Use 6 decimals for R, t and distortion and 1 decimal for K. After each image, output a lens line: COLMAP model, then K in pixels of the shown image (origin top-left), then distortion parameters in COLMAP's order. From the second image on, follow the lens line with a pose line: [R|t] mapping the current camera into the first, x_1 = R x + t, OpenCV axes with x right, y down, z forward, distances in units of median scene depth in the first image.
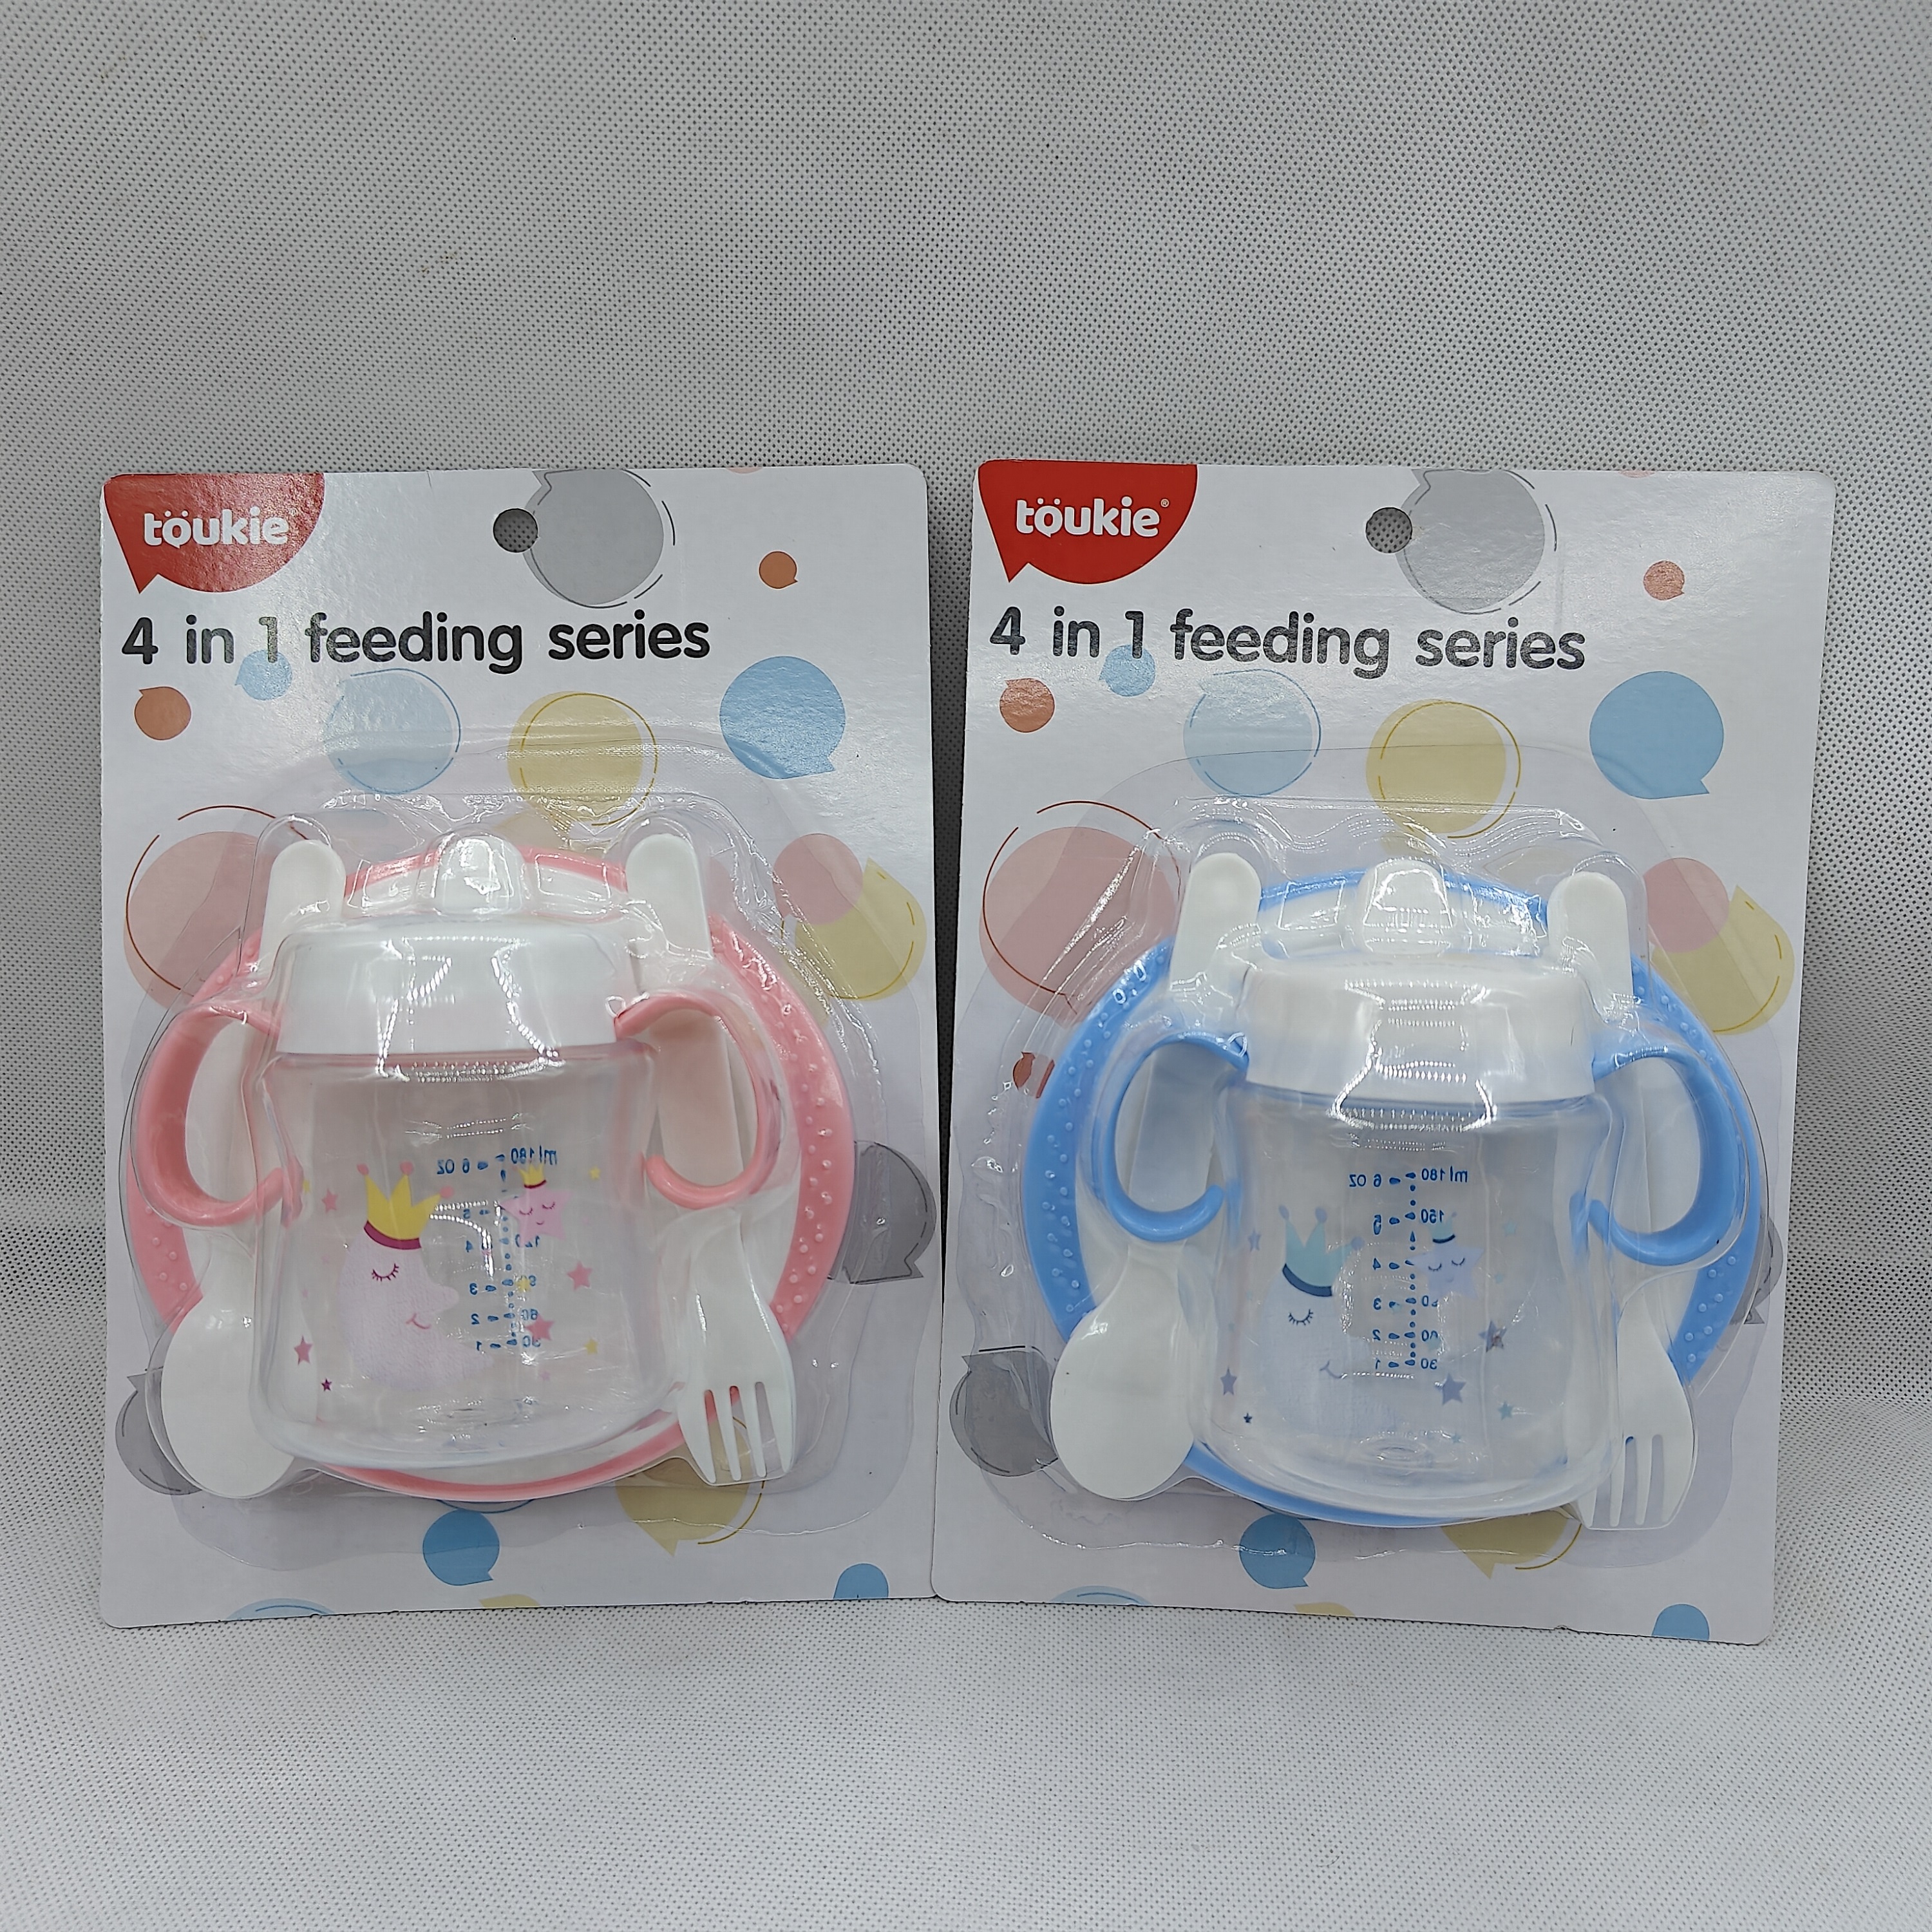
lens RADIAL K [[1962.5, 0, 958.6], [0, 1962.5, 973.0], [0, 0, 1]] dist [0.038619, 0.000000]
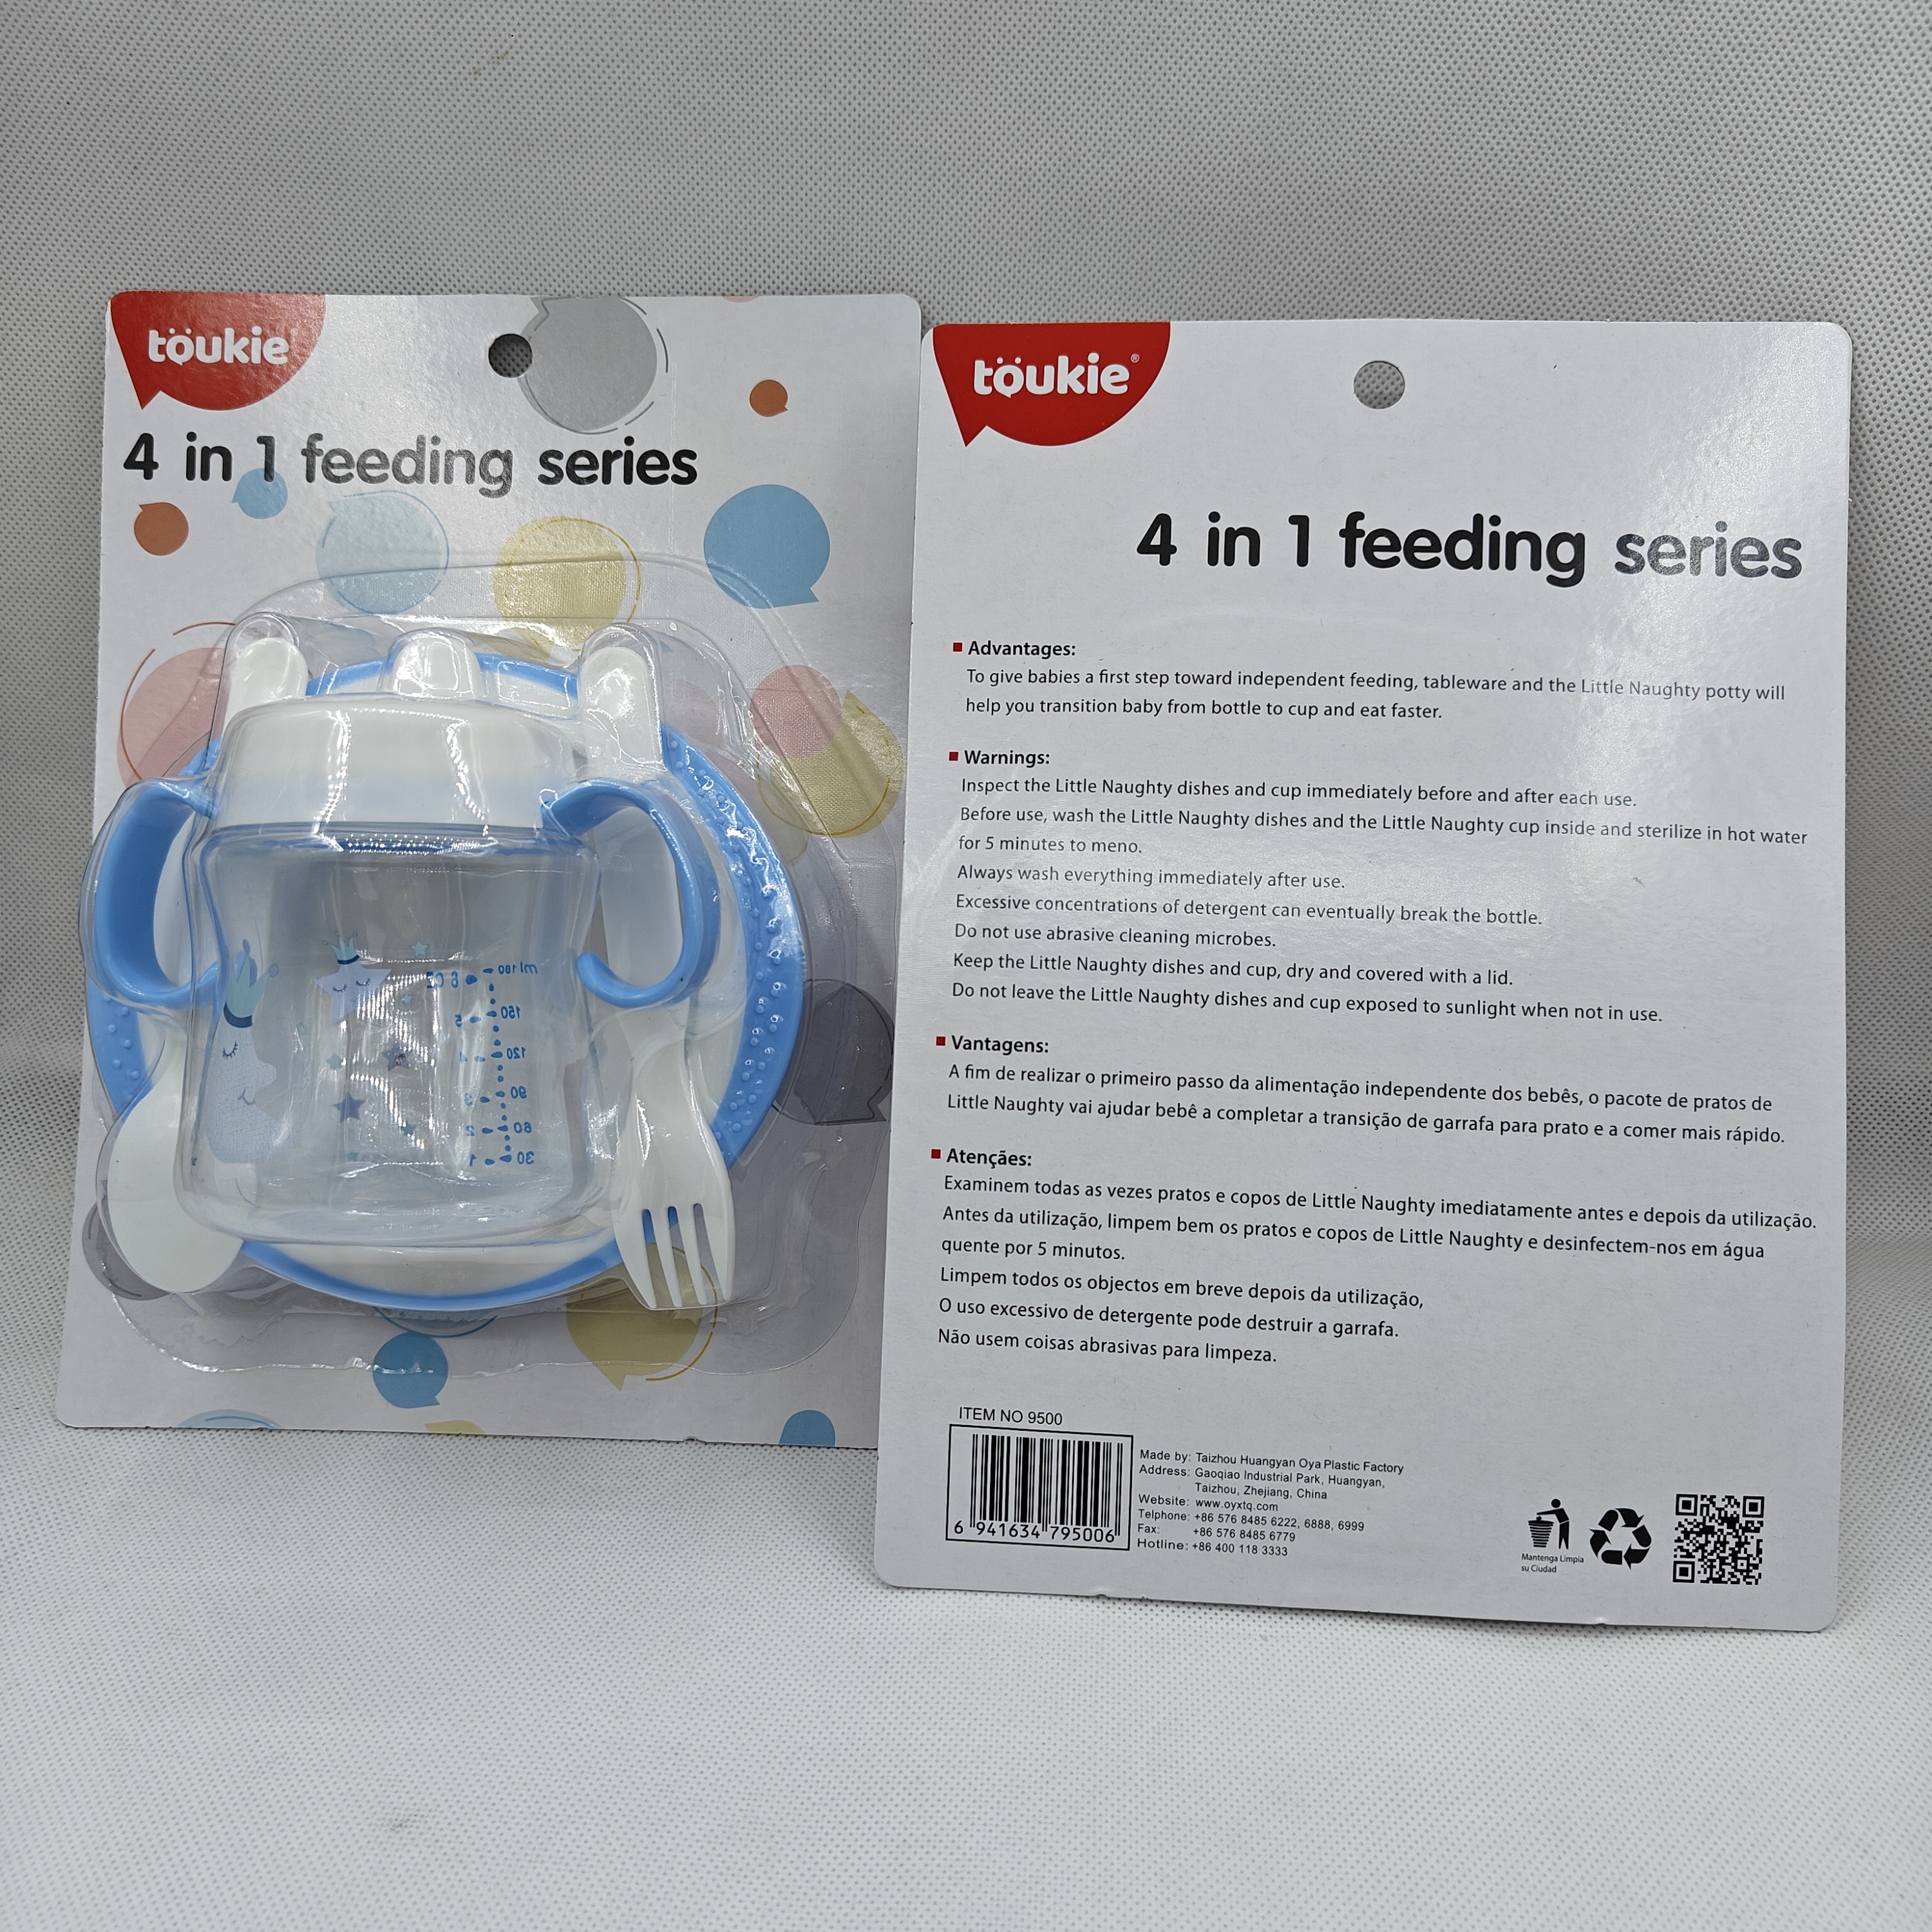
lens RADIAL K [[1962.5, 0, 916.9], [0, 1962.5, 963.3], [0, 0, 1]] dist [0.038619, 0.000000]
pose [[0.998689, 0.004978, -0.050954, 0.482889], [-0.000762, 0.996596, 0.082440, 0.007817], [0.051191, -0.082293, 0.995293, -0.031857]]
